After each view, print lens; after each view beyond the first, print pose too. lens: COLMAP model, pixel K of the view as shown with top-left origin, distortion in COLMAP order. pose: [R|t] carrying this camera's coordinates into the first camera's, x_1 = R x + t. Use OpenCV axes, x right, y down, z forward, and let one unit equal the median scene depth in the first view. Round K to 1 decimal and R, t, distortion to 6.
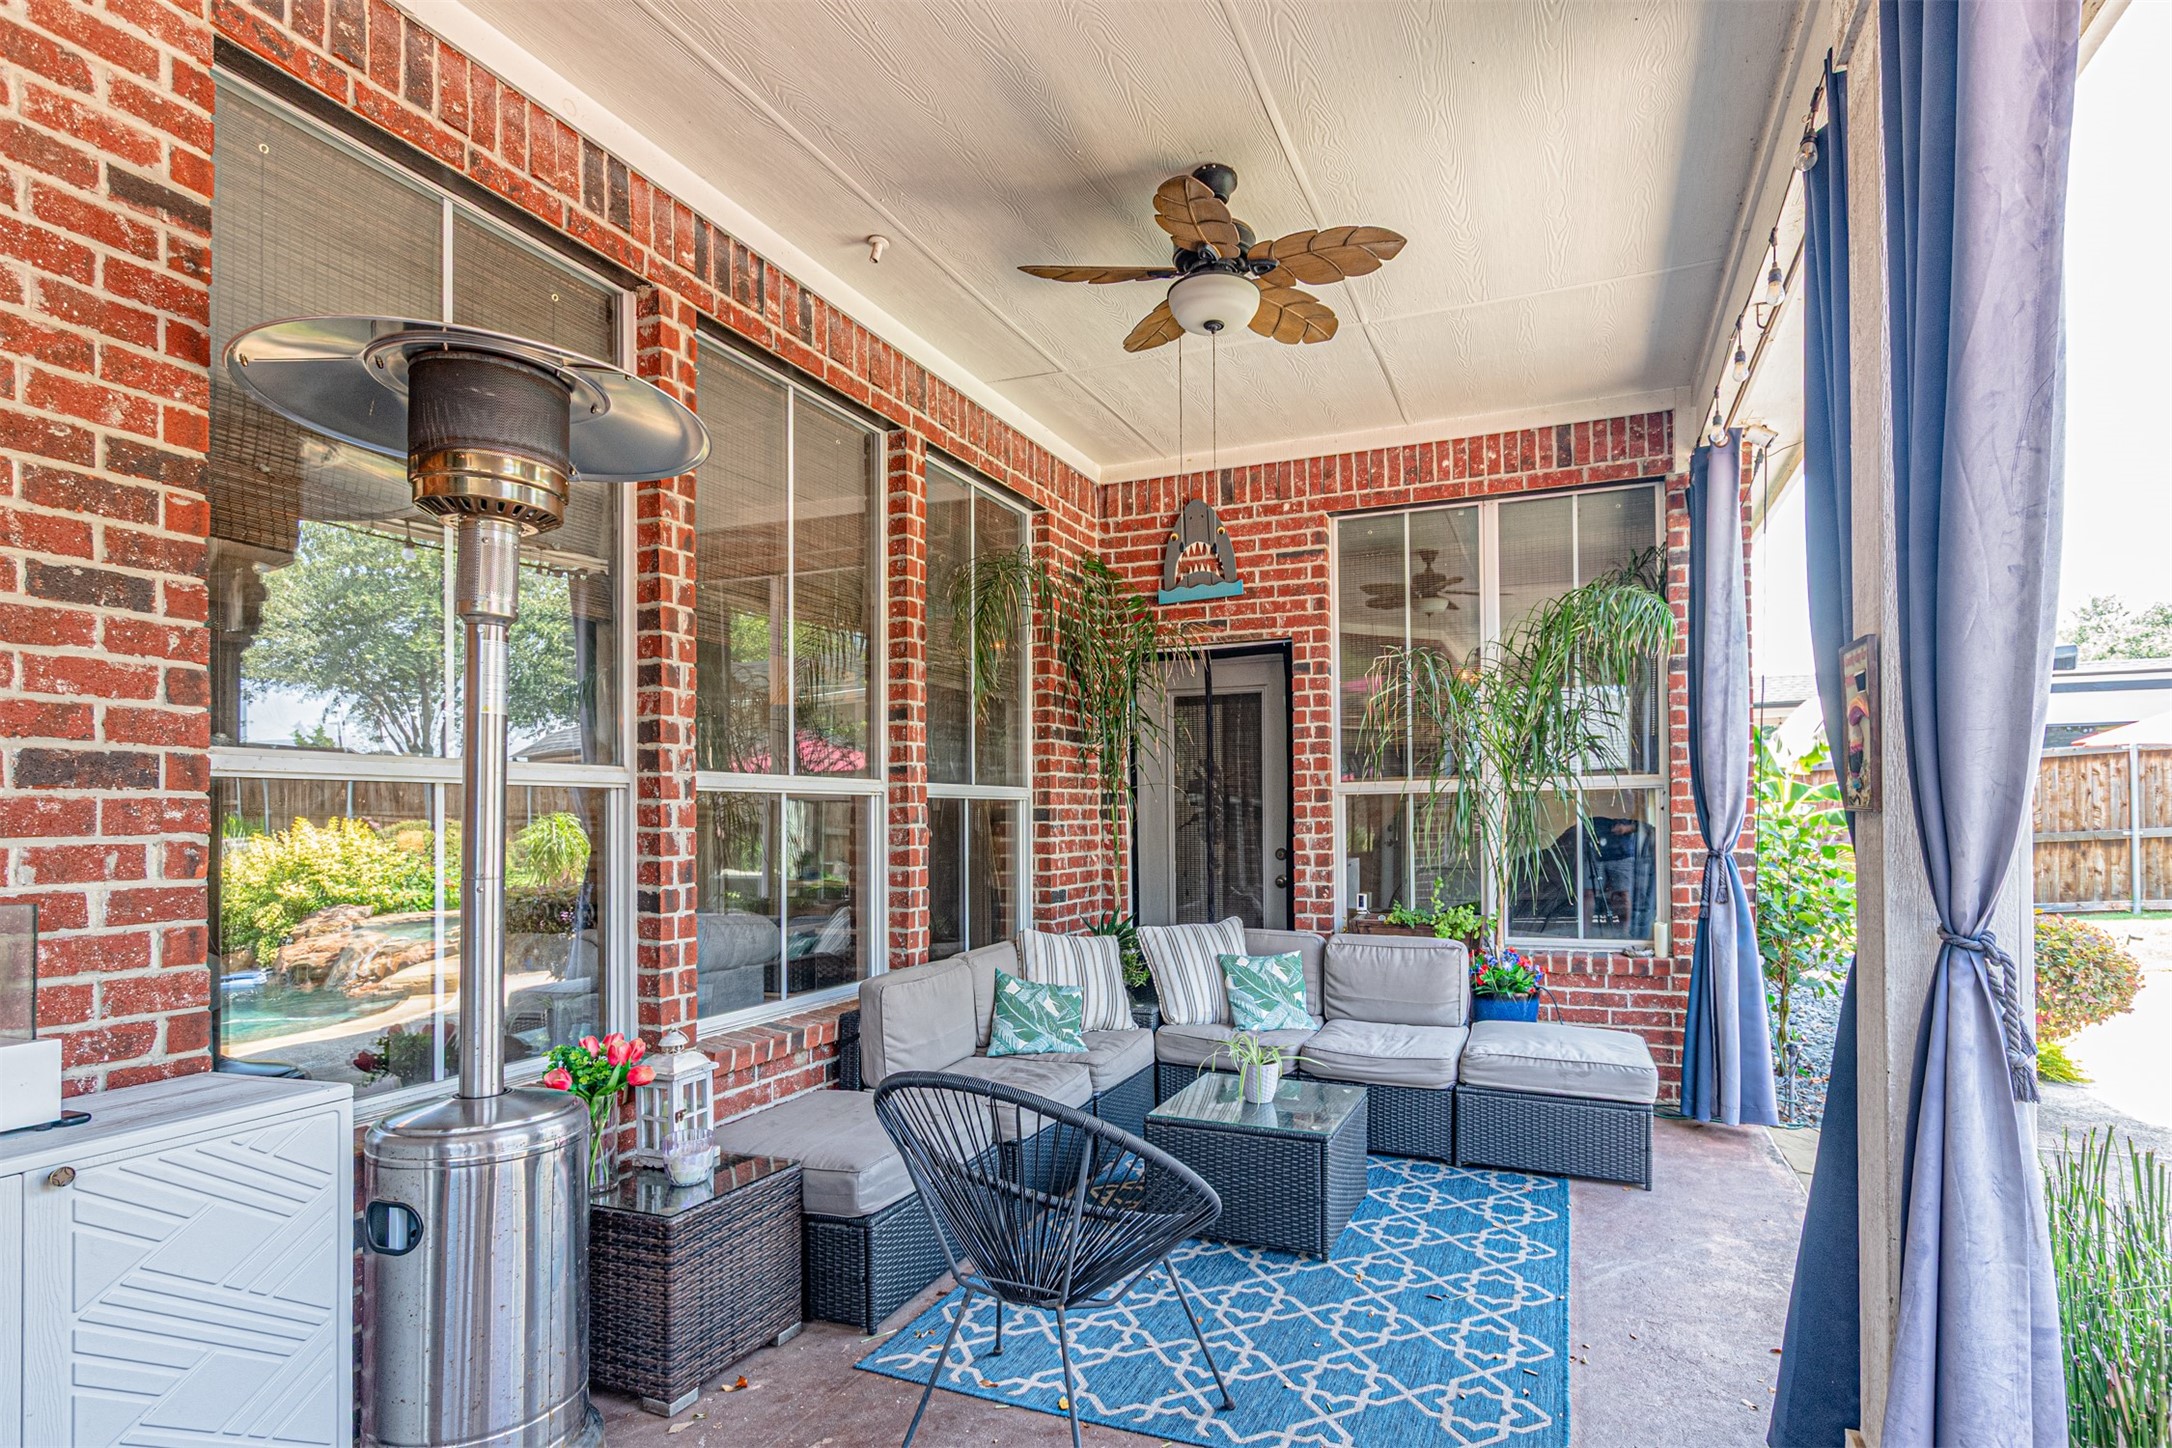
lens RADIAL K [[1121.0, 0, 1095.4], [0, 1121.0, 786.8], [0, 0, 1]] dist [-0.001246, -0.000117]
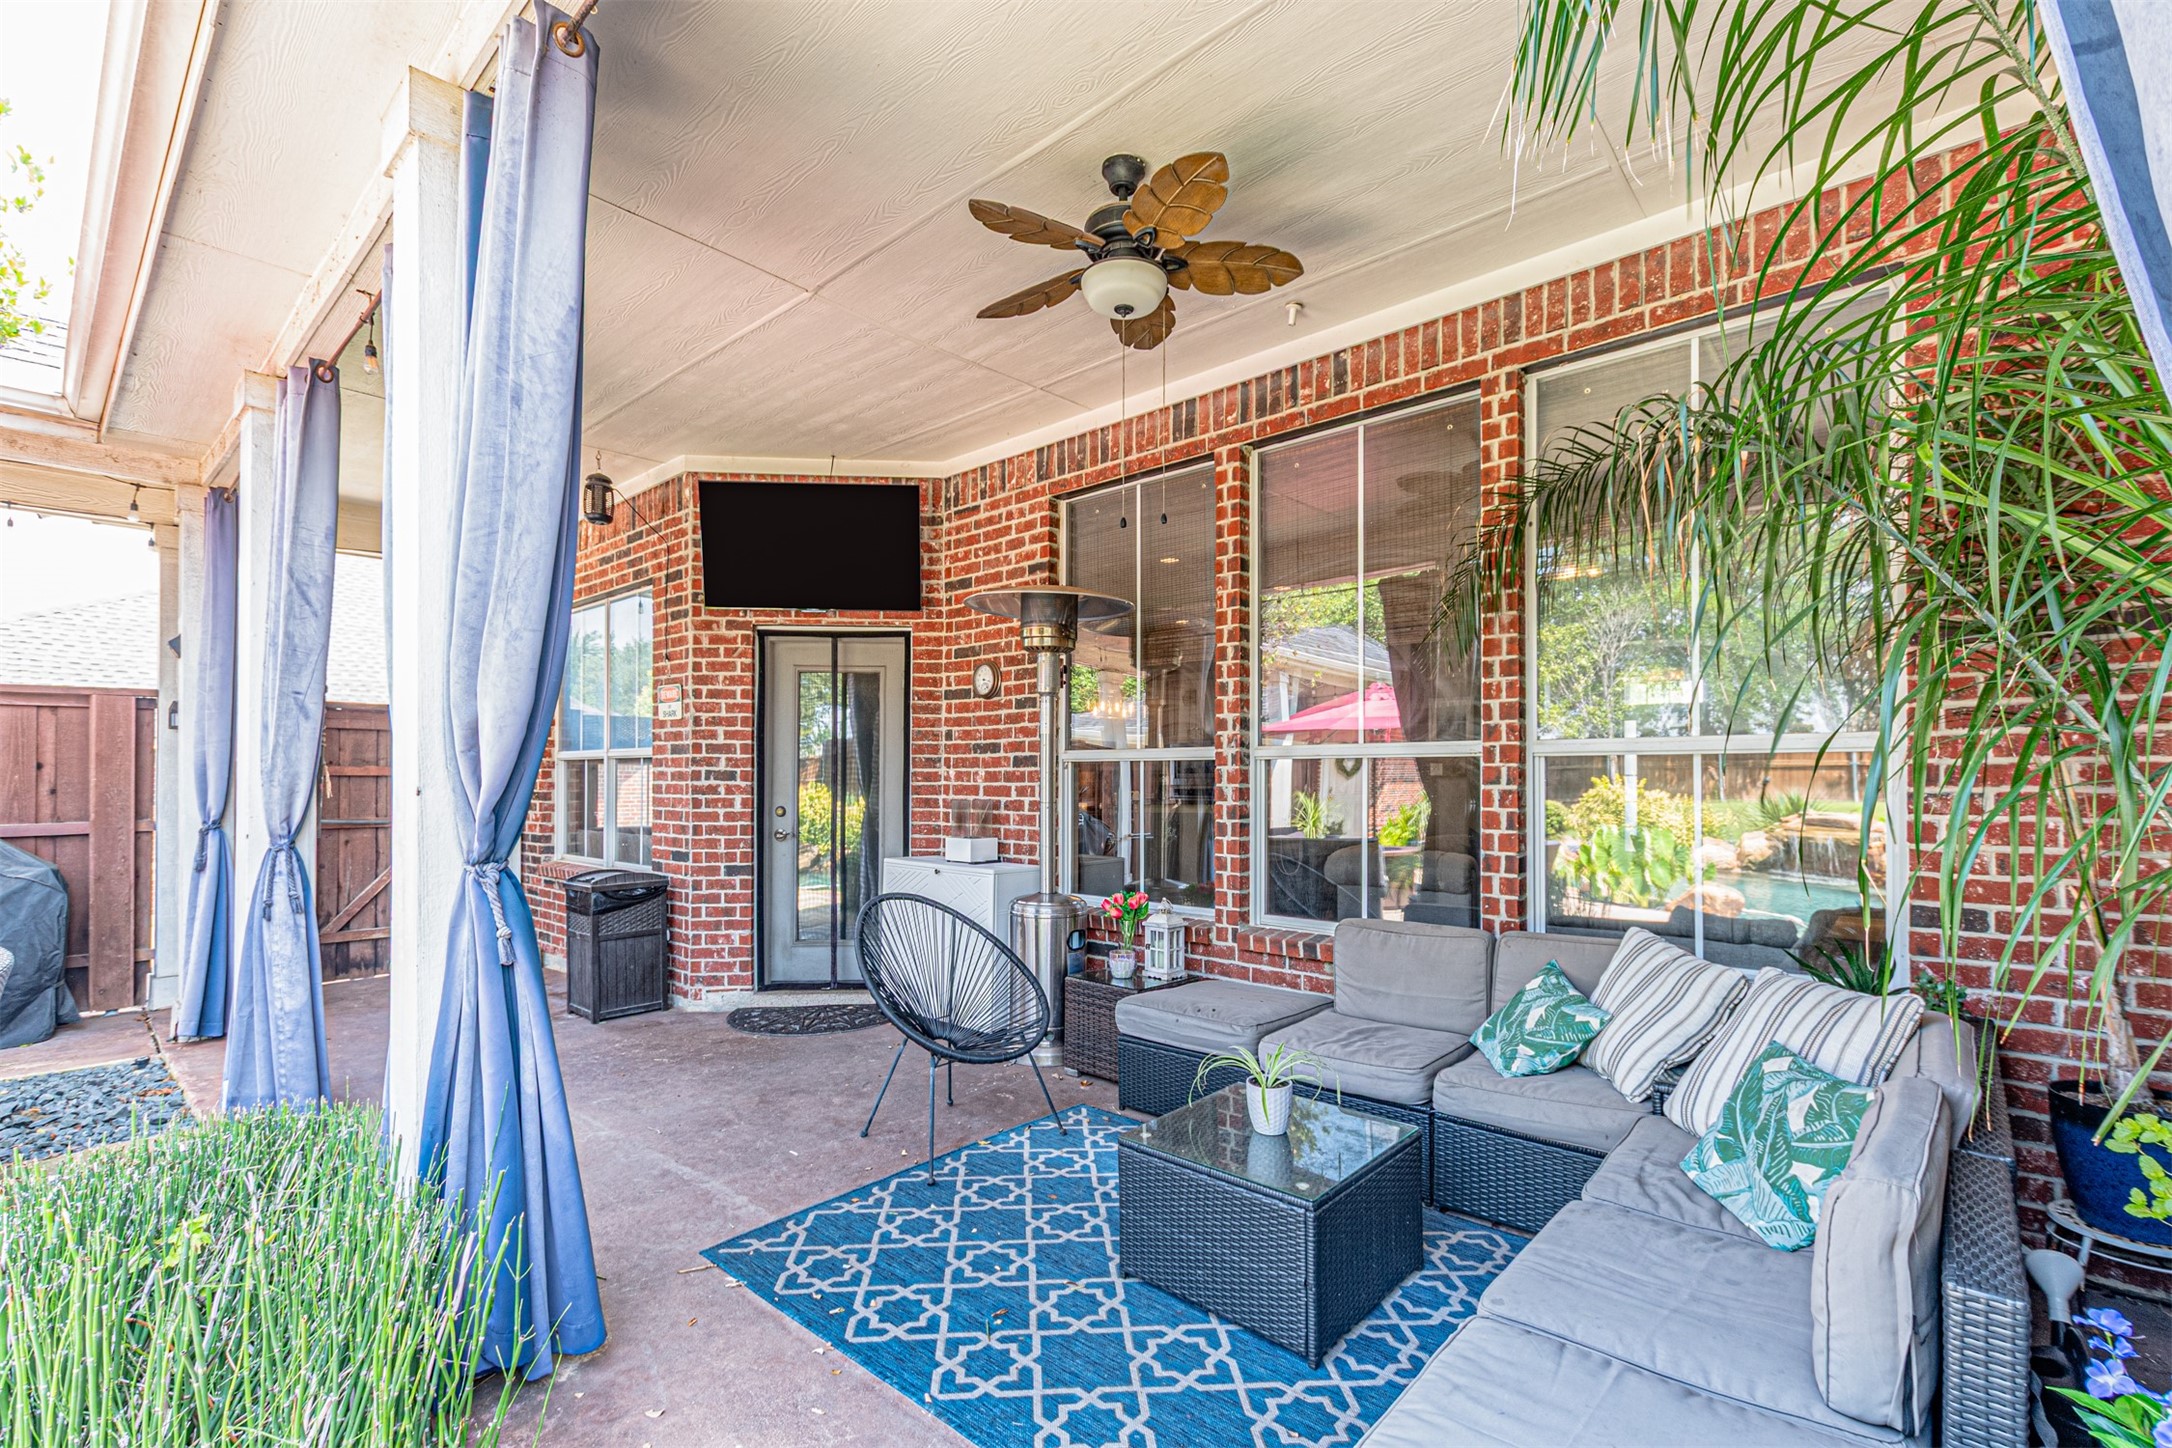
lens RADIAL K [[910.5, 0, 1095.4], [0, 910.5, 775.4], [0, 0, 1]] dist [0.000064, 0.000005]
pose [[-0.304214, -0.003837, -0.952596, 0.907725], [0.018557, 0.999778, -0.009953, 0.033815], [0.952423, -0.020705, -0.304075, 1.213313]]
